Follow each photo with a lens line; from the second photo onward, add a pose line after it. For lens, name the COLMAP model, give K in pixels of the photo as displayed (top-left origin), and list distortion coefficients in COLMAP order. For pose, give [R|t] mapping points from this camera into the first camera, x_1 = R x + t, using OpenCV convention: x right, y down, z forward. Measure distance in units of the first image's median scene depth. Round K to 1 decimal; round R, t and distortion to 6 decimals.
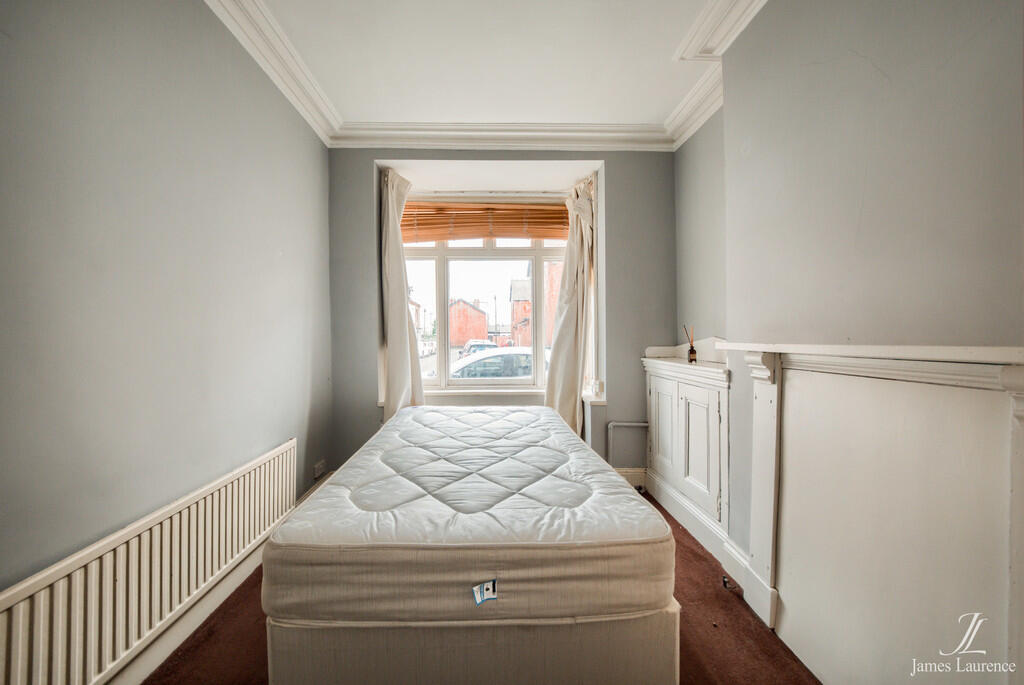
lens RADIAL K [[361.5, 0, 507.6], [0, 361.5, 335.6], [0, 0, 1]] dist [-0.013474, -0.000031]
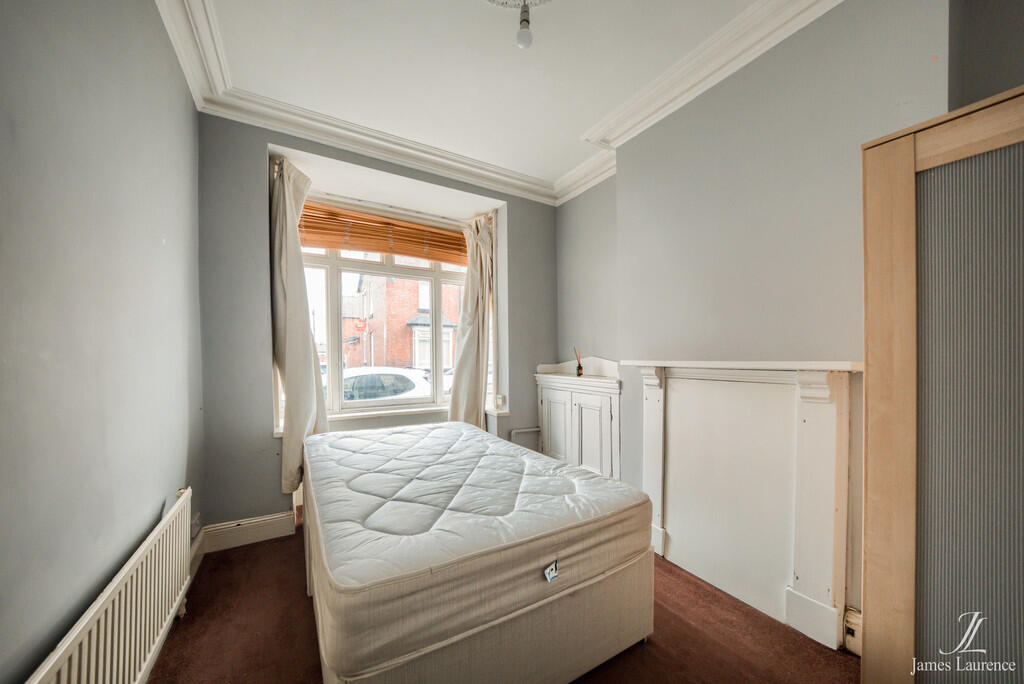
lens RADIAL K [[351.2, 0, 509.5], [0, 351.2, 353.8], [0, 0, 1]] dist [-0.012895, -0.000149]
pose [[0.875834, 0.007906, 0.482547, -0.273401], [-0.005634, 0.999965, -0.006157, 0.003298], [-0.482579, 0.002673, 0.875849, 0.024164]]
